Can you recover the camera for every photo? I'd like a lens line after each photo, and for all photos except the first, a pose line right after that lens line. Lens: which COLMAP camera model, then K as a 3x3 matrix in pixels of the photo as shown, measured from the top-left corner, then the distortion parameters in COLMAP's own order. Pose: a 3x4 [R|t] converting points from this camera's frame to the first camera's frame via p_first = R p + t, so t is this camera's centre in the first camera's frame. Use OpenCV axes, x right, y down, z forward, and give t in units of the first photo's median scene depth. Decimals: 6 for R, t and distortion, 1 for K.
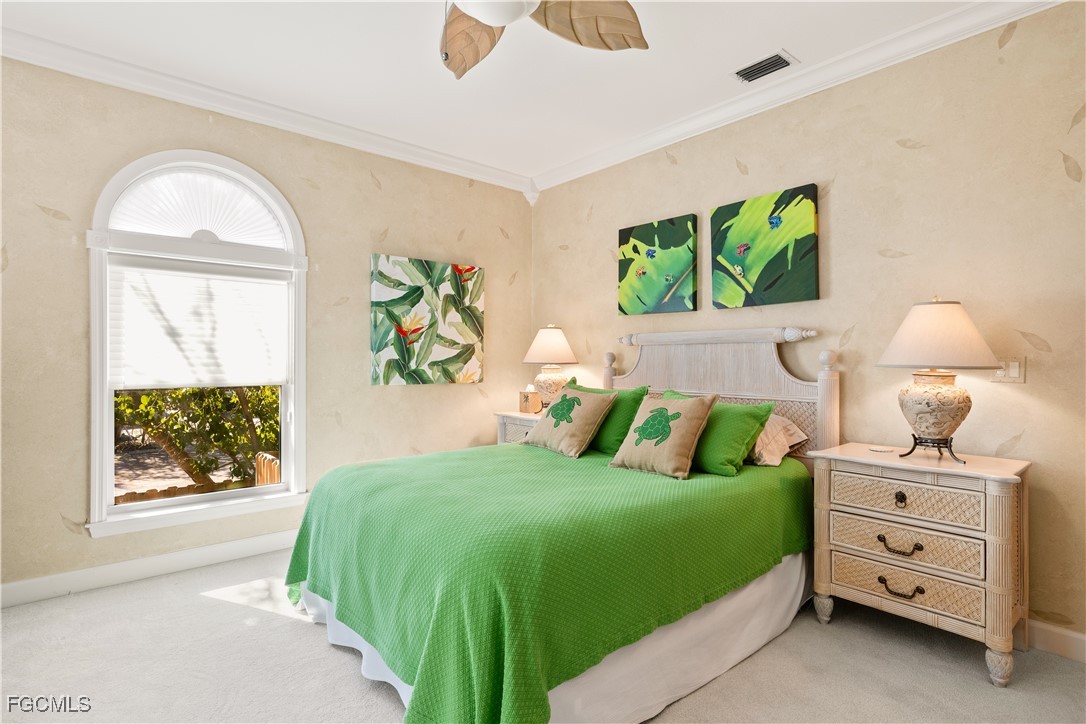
lens RADIAL K [[559.9, 0, 536.4], [0, 559.9, 364.9], [0, 0, 1]] dist [0.005447, -0.000178]
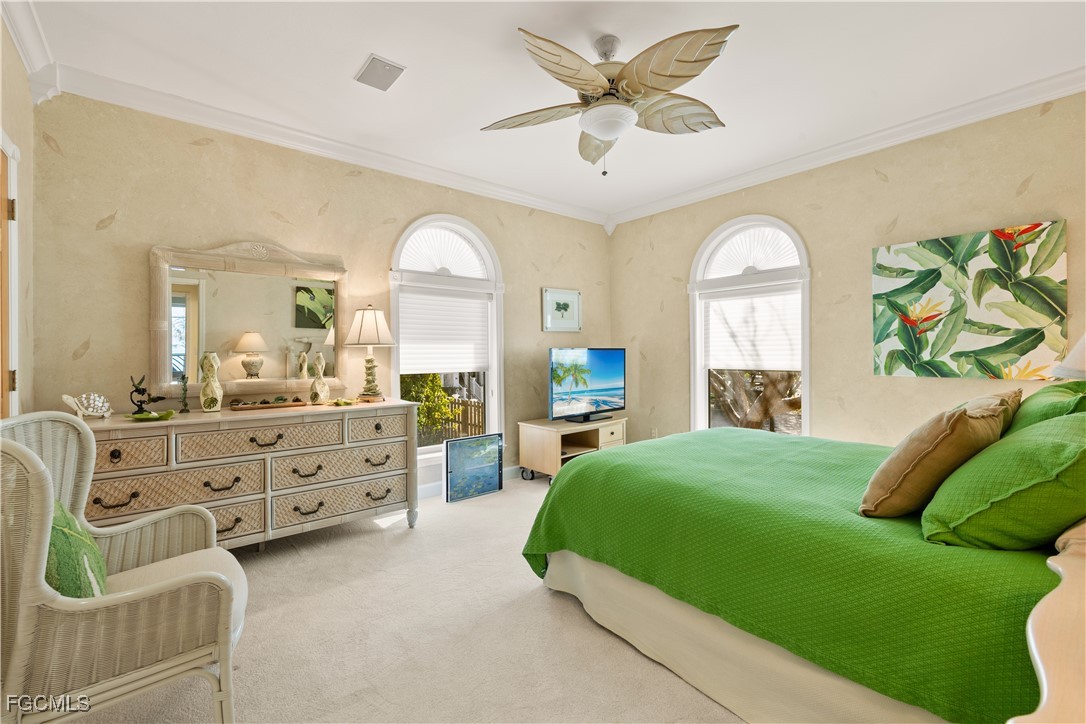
lens RADIAL K [[463.9, 0, 538.0], [0, 463.9, 357.0], [0, 0, 1]] dist [0.003496, -0.000608]
pose [[-0.029473, 0.009258, -0.999523, 0.562986], [0.002770, 0.999954, 0.009181, -0.006828], [0.999562, -0.002498, -0.029497, 0.384911]]
